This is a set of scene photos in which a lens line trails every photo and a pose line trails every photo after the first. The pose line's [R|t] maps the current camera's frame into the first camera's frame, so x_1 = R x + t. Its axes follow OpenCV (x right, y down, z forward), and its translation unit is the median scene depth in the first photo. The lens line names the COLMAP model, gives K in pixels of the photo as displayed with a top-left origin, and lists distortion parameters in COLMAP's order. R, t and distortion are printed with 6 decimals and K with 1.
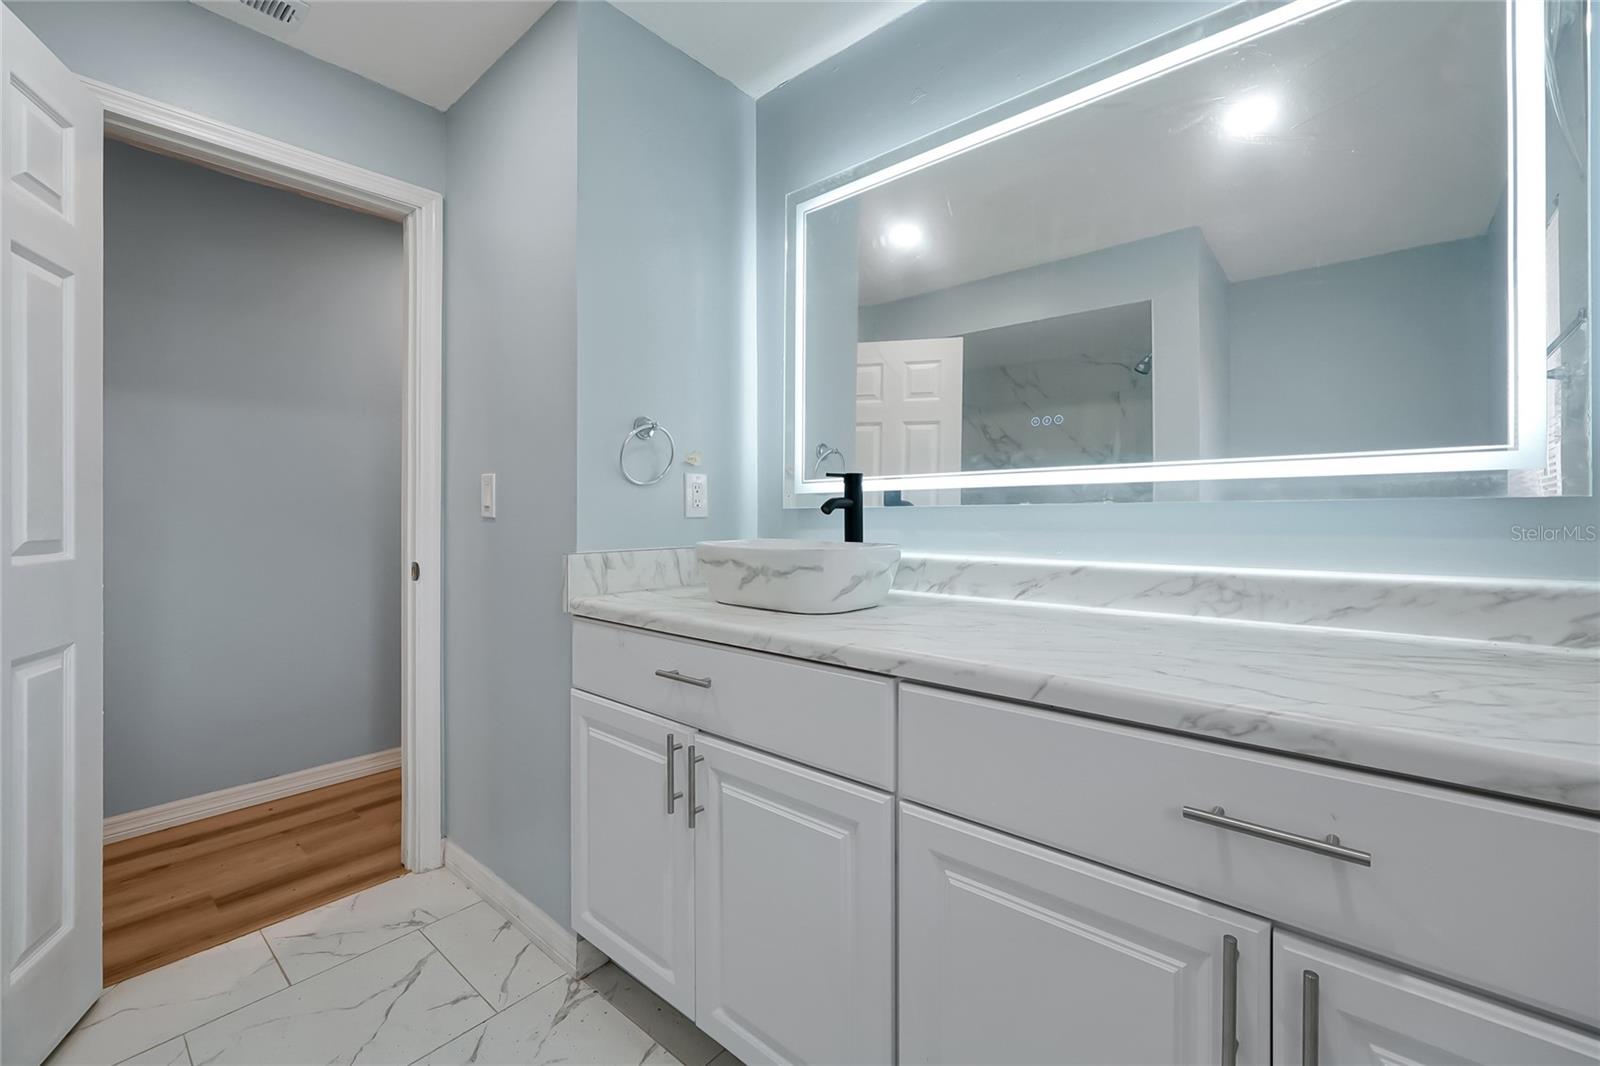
lens RADIAL K [[669.7, 0, 806.8], [0, 669.7, 512.0], [0, 0, 1]] dist [-0.000302, -0.000030]
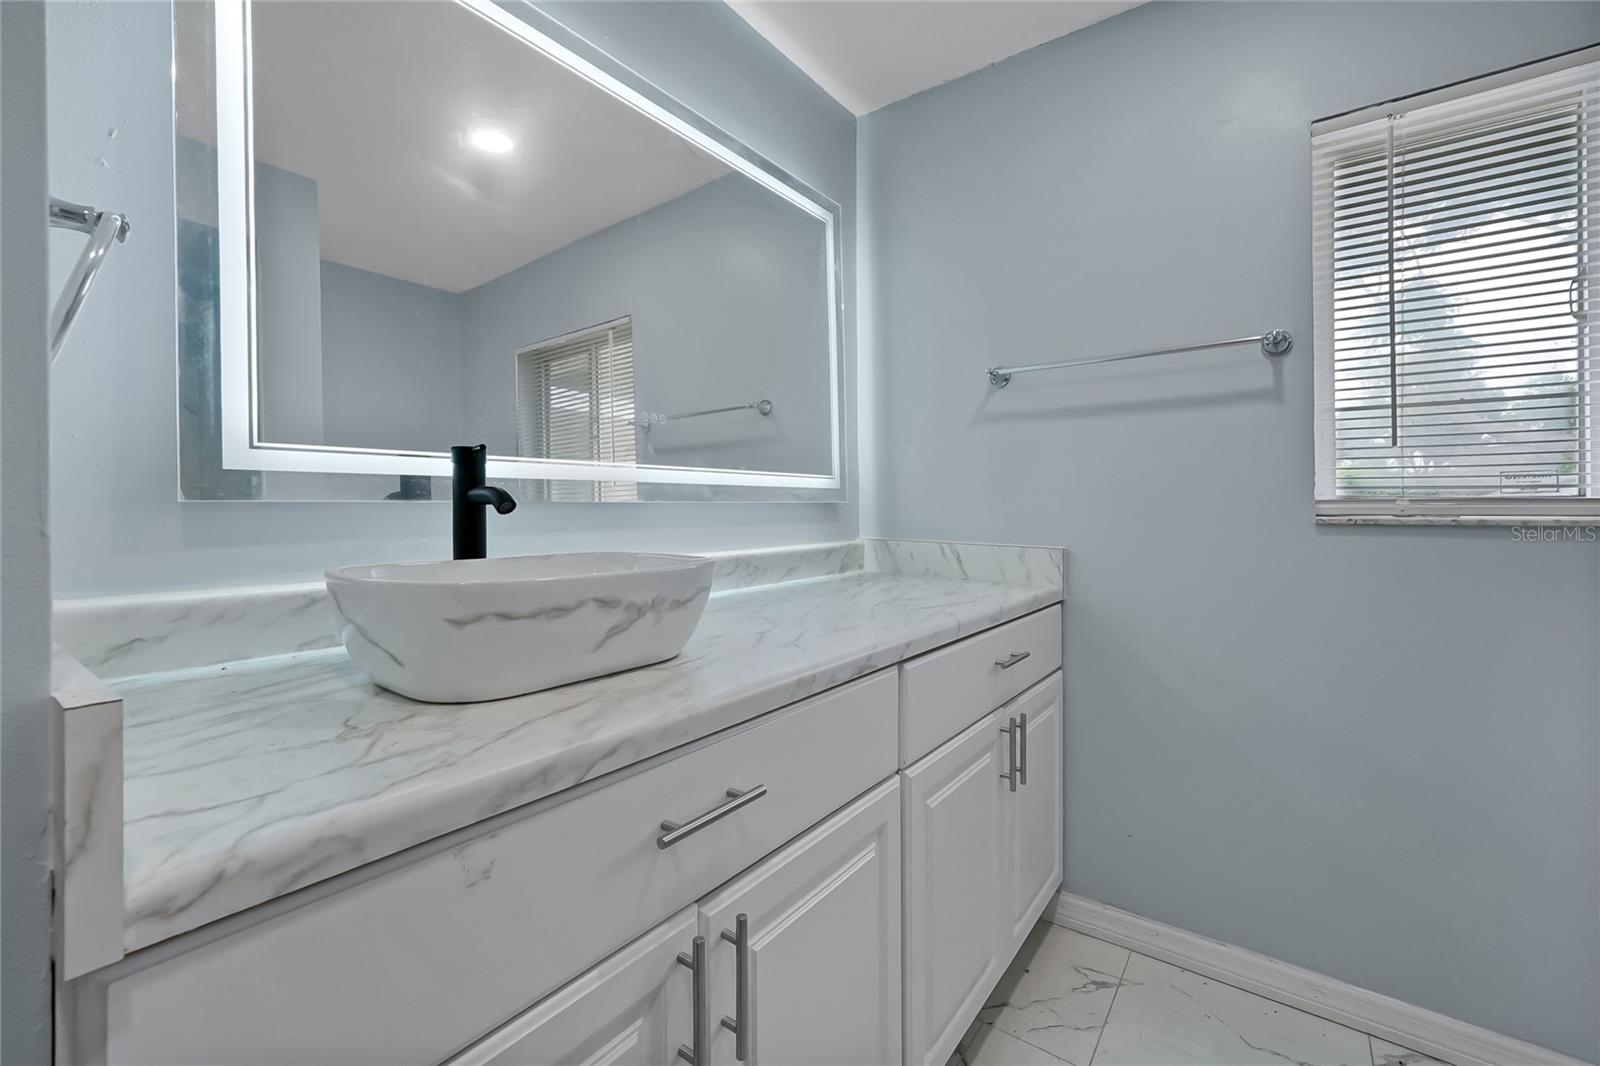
lens RADIAL K [[669.7, 0, 806.8], [0, 669.7, 512.0], [0, 0, 1]] dist [-0.000302, -0.000030]
pose [[-0.073735, -0.005005, 0.997265, -0.687031], [0.001010, 0.999987, 0.005093, -0.001239], [-0.997277, 0.001383, -0.073729, 0.901073]]
